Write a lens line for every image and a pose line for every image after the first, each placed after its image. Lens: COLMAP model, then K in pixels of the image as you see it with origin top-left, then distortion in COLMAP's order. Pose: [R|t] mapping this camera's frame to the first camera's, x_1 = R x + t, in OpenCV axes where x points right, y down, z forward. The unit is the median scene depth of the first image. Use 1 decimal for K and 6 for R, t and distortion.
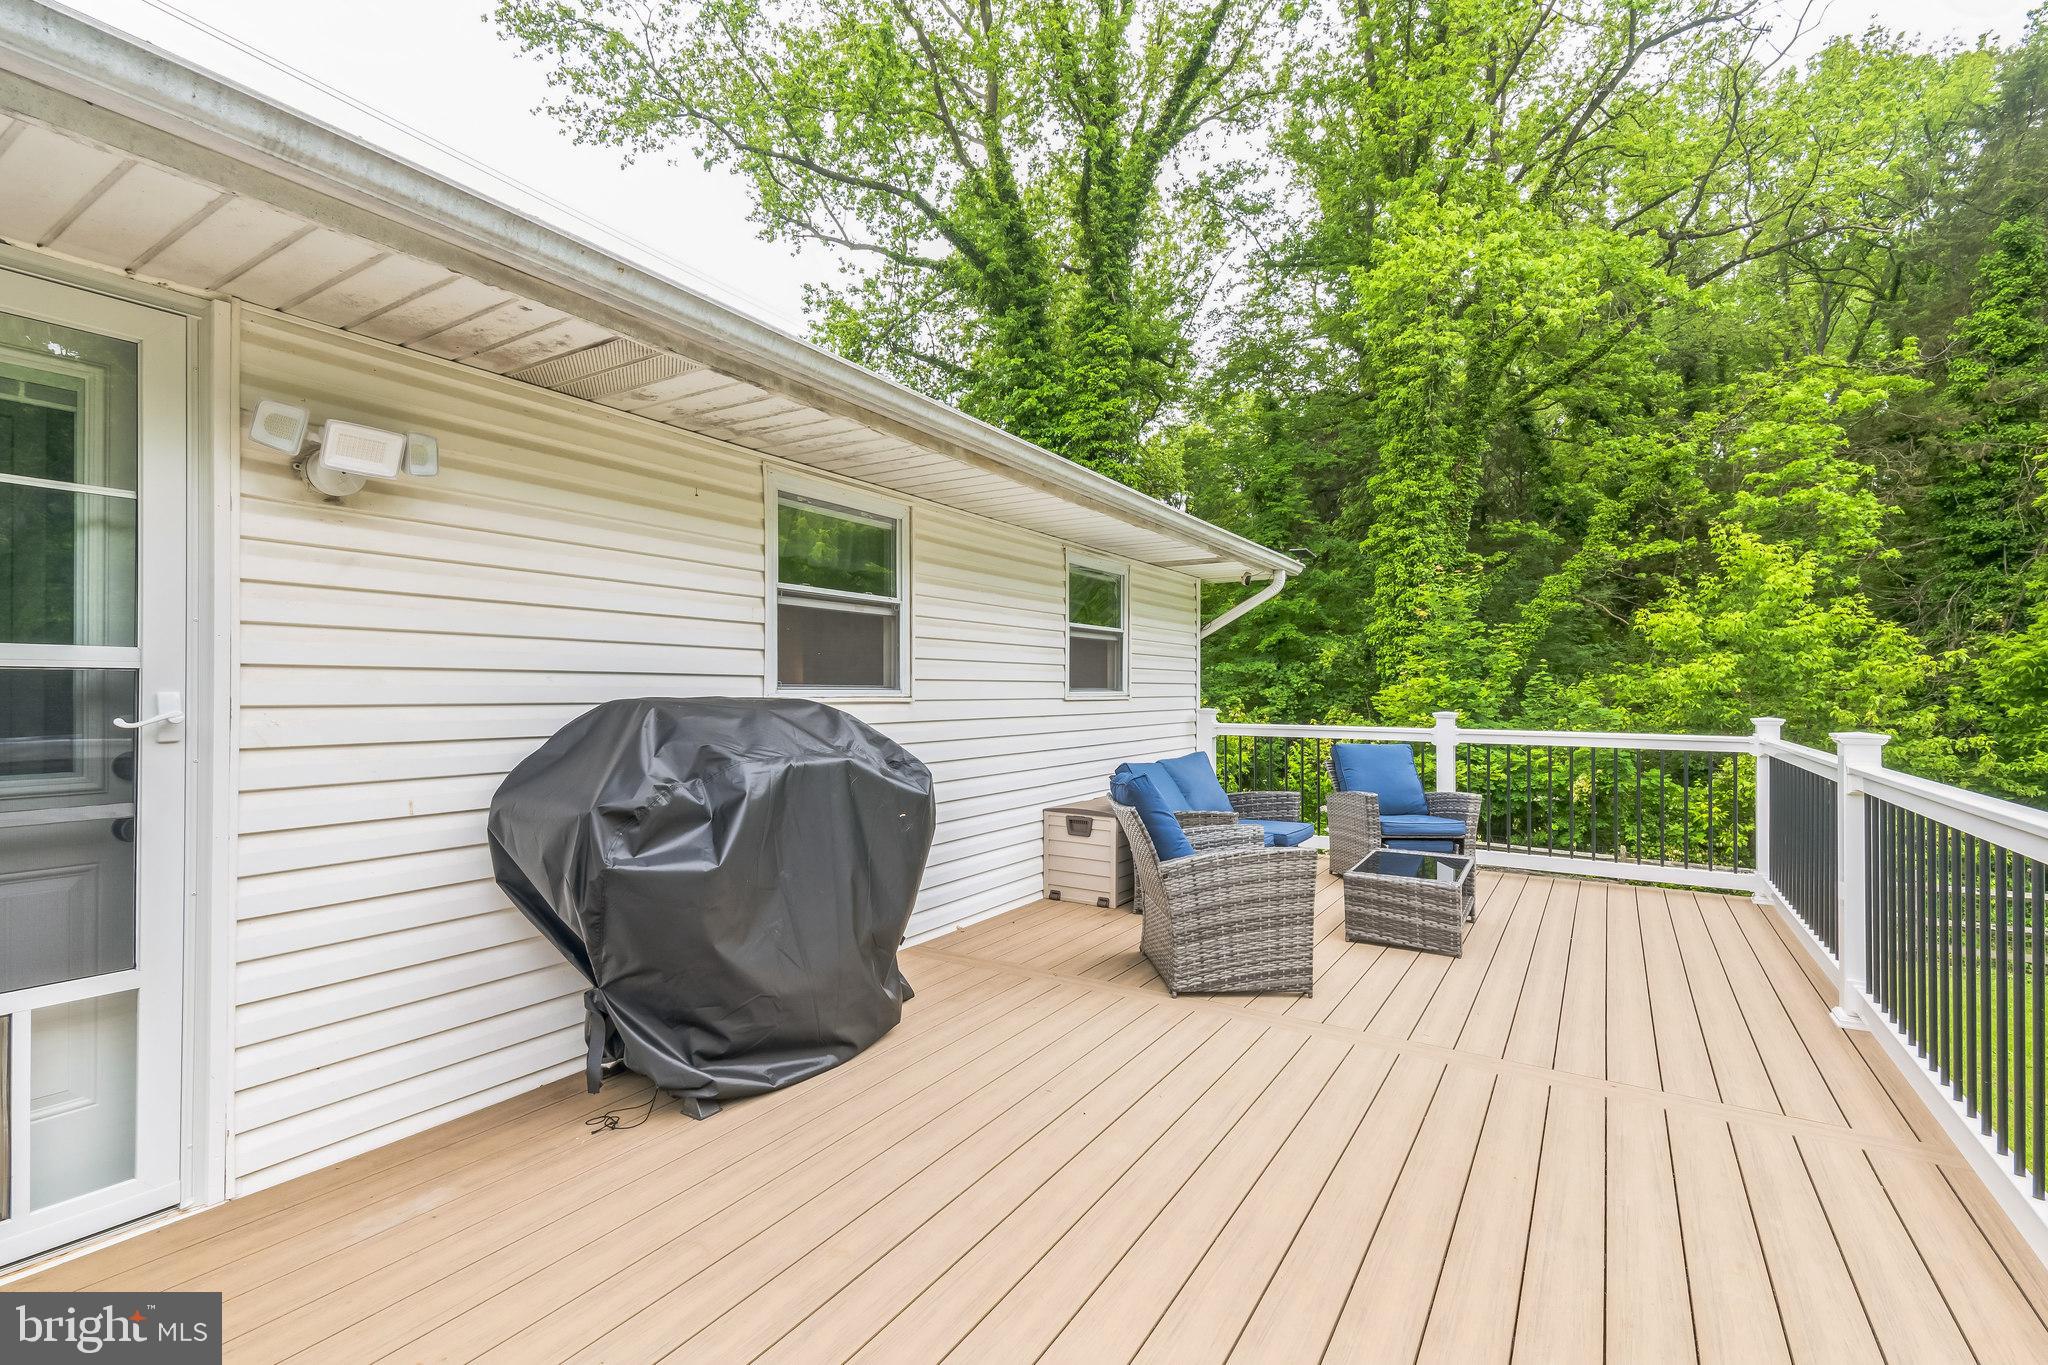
lens RADIAL K [[925.0, 0, 1023.9], [0, 925.0, 690.8], [0, 0, 1]] dist [0.015932, -0.000442]
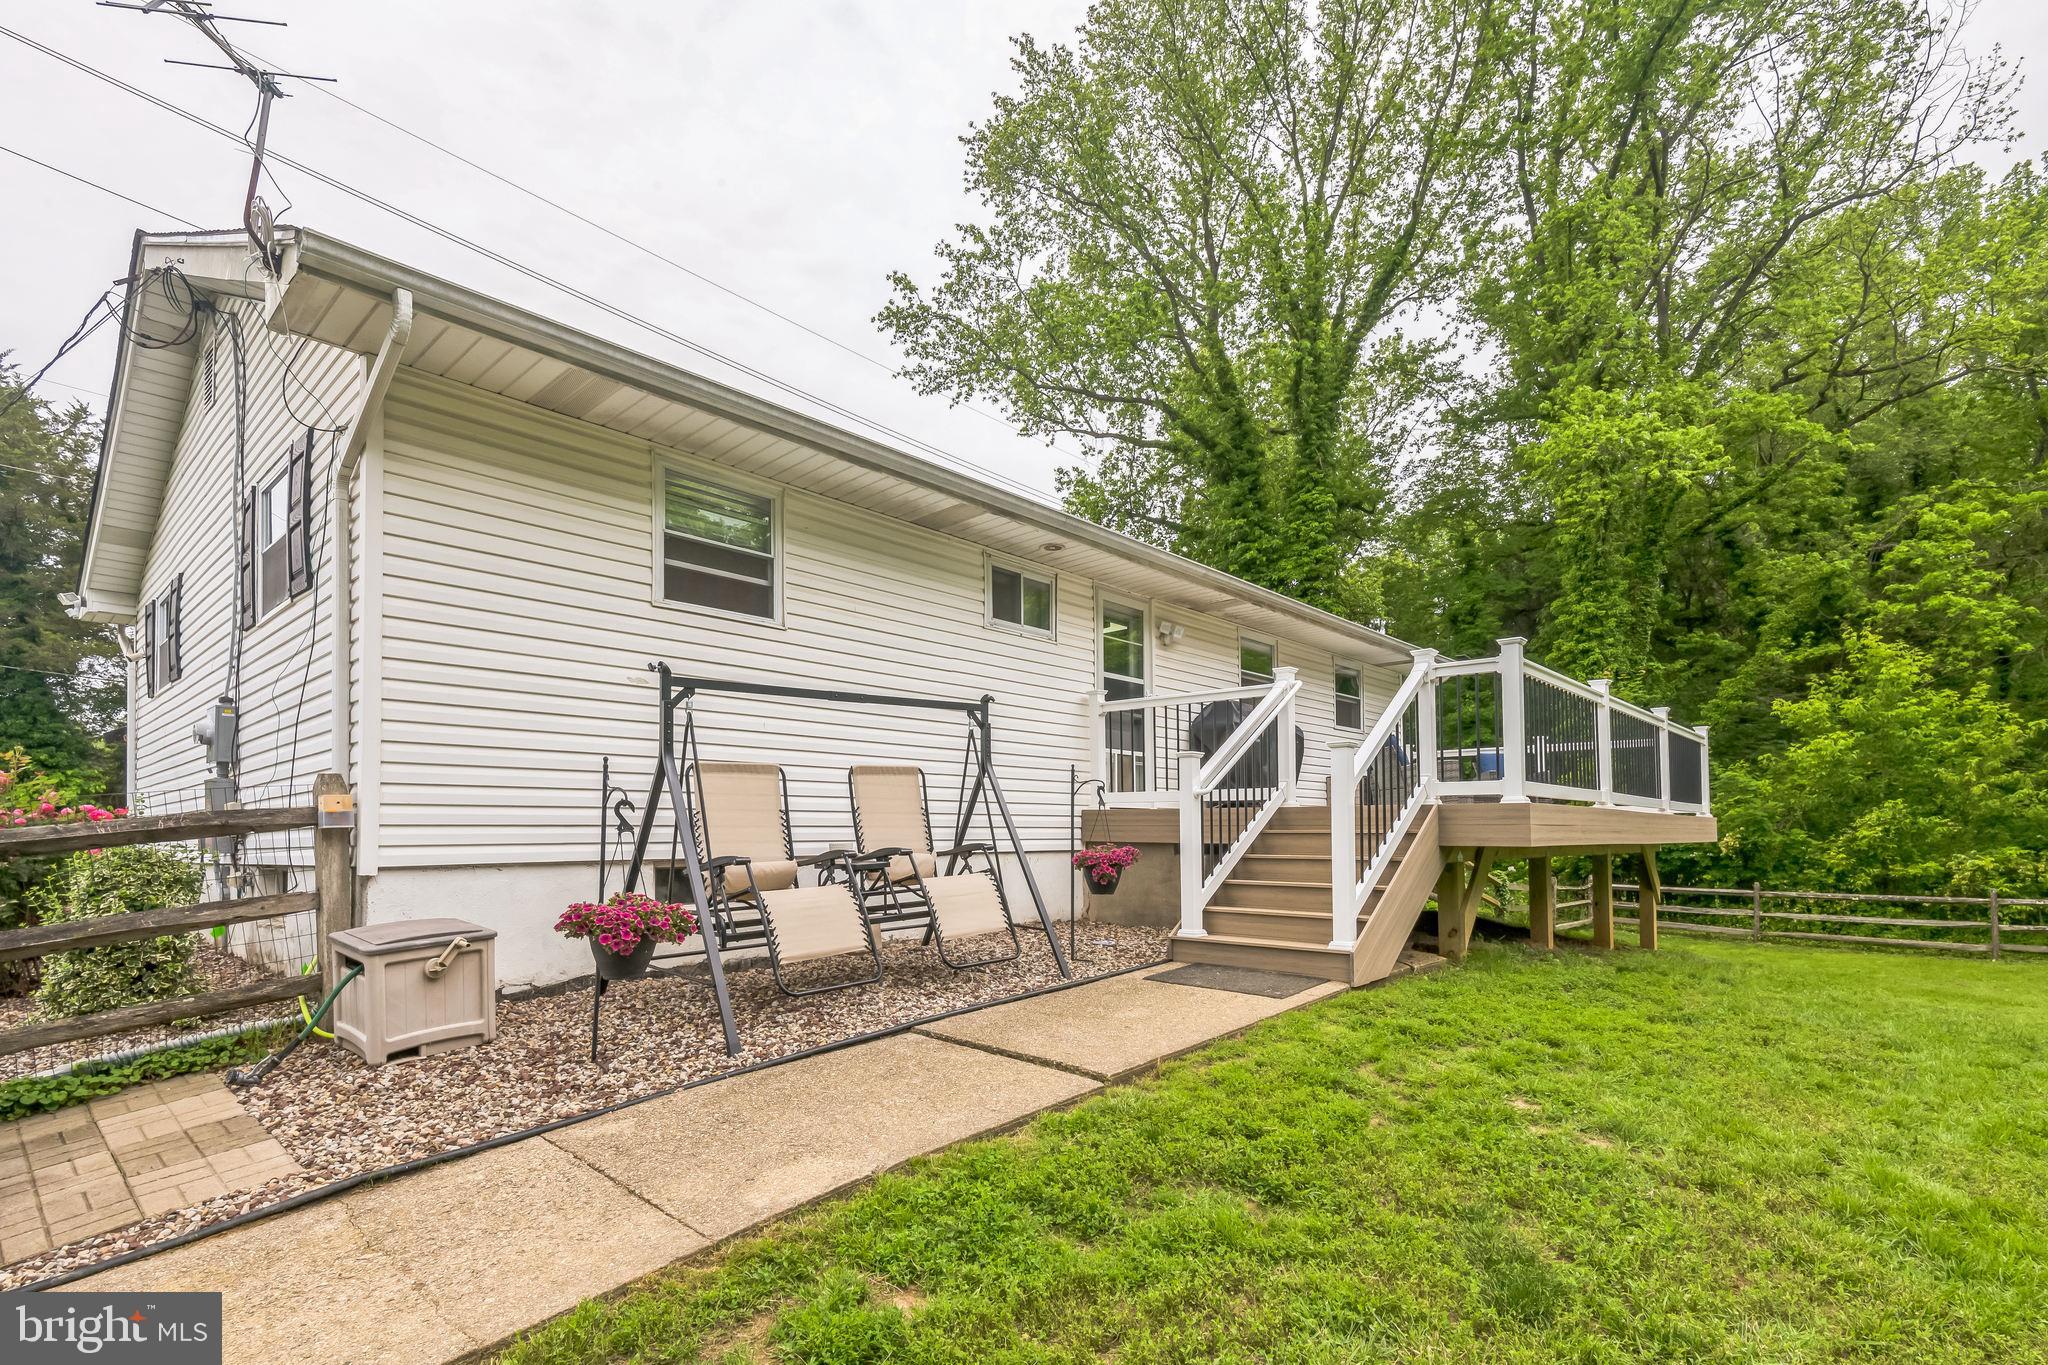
lens RADIAL K [[976.6, 0, 997.1], [0, 976.6, 802.2], [0, 0, 1]] dist [0.000840, -0.001006]
pose [[0.978846, -0.009965, -0.204356, -0.061319], [0.002875, 0.999385, -0.034962, 0.061139], [0.204578, 0.033635, 0.978272, -0.320117]]
